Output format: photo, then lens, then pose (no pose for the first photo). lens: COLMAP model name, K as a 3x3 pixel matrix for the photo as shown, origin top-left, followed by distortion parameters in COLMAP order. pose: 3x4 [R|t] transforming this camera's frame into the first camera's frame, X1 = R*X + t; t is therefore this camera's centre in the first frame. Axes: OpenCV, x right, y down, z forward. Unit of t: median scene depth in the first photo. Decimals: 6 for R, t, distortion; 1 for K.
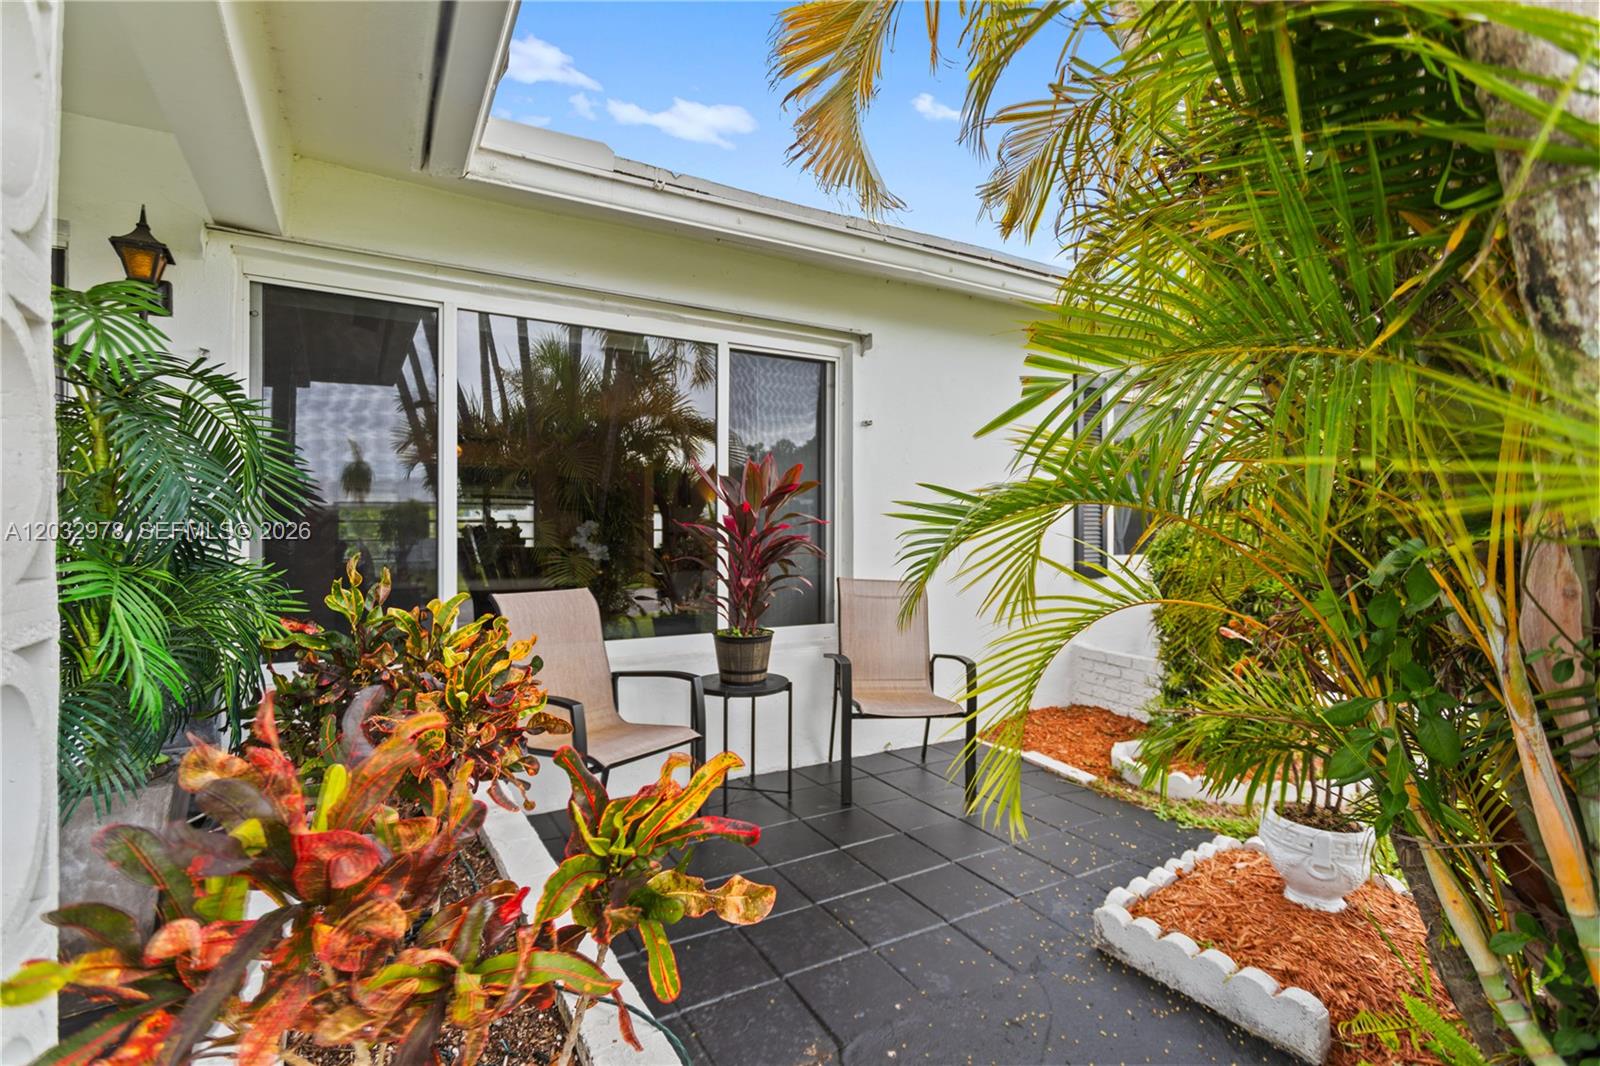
lens RADIAL K [[768.3, 0, 799.0], [0, 768.3, 527.7], [0, 0, 1]] dist [0.004363, 0.003103]
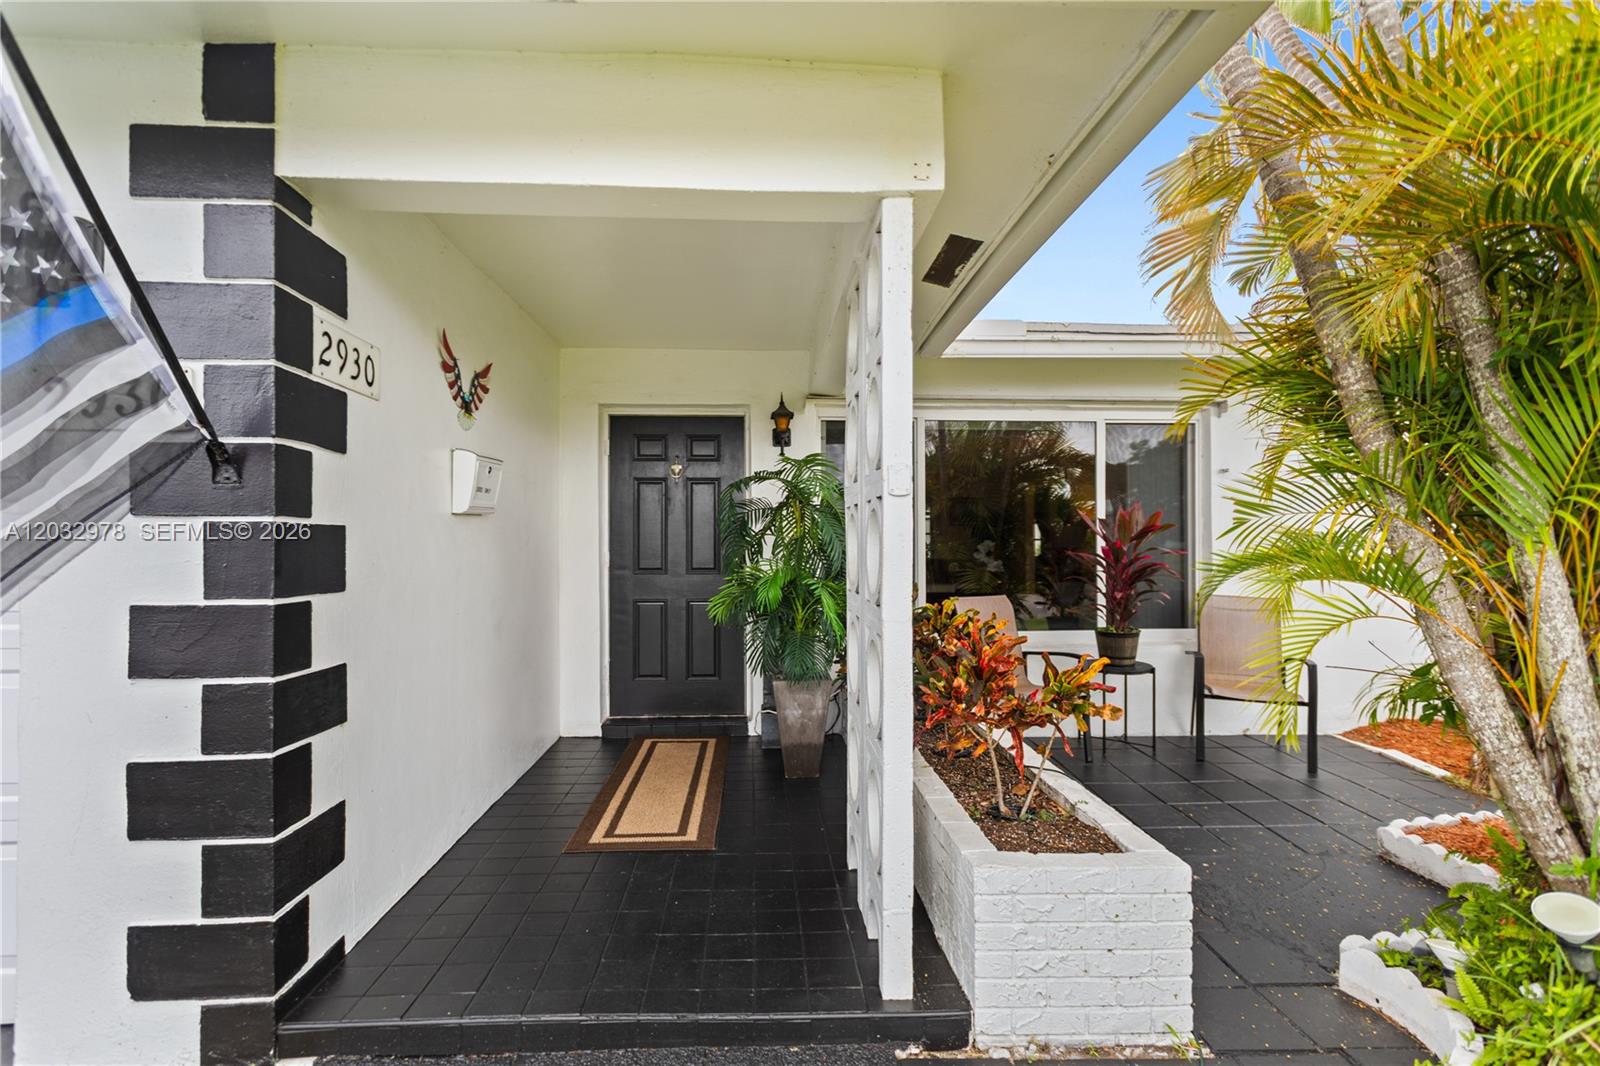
lens RADIAL K [[768.3, 0, 792.6], [0, 768.3, 531.7], [0, 0, 1]] dist [0.004363, 0.003103]
pose [[0.886574, -0.006007, -0.462548, 0.054105], [0.006123, 0.999980, -0.001251, -0.046998], [0.462547, -0.001724, 0.886593, -0.535001]]
